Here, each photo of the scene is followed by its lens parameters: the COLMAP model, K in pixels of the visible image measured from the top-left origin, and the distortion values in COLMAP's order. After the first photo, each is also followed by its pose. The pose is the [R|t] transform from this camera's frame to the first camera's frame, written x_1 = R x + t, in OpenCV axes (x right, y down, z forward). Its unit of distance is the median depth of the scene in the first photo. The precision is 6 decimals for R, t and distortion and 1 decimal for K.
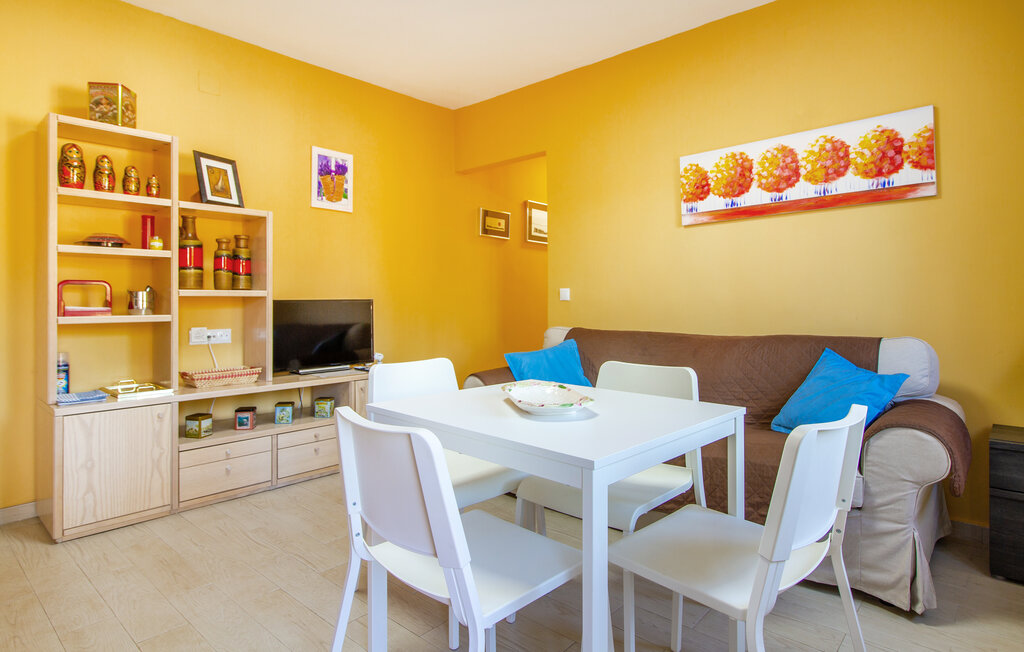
lens RADIAL K [[572.5, 0, 512.0], [0, 572.5, 326.0], [0, 0, 1]] dist [0.003335, 0.001583]
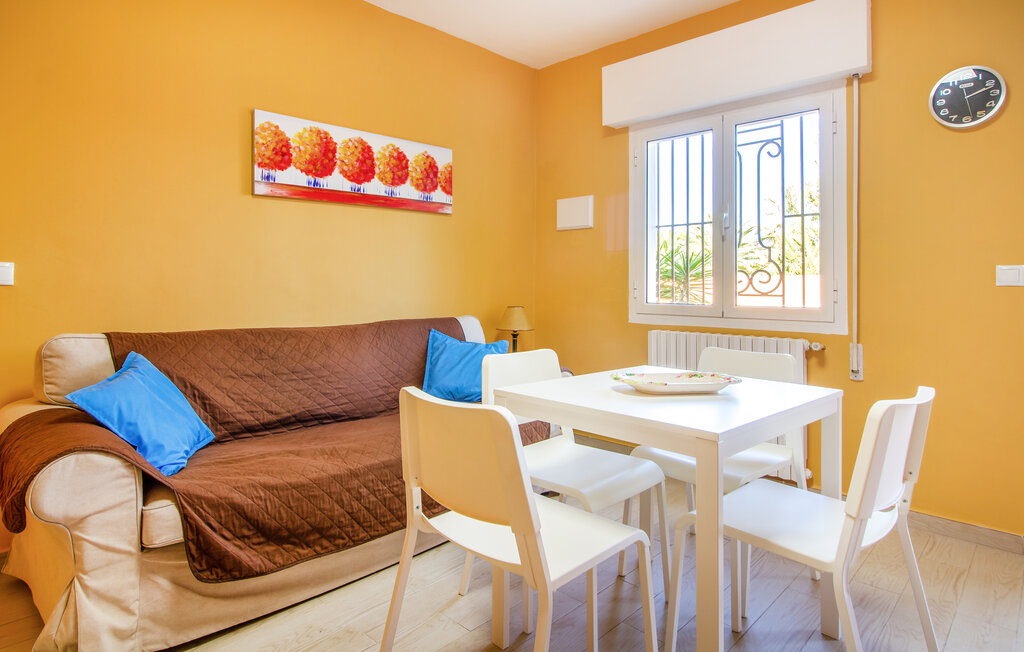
lens RADIAL K [[572.5, 0, 512.0], [0, 572.5, 326.0], [0, 0, 1]] dist [0.003335, 0.001583]
pose [[0.029875, -0.053230, 0.998135, -0.566275], [0.045843, 0.997603, 0.051830, -0.016521], [-0.998502, 0.044209, 0.032244, 0.687089]]
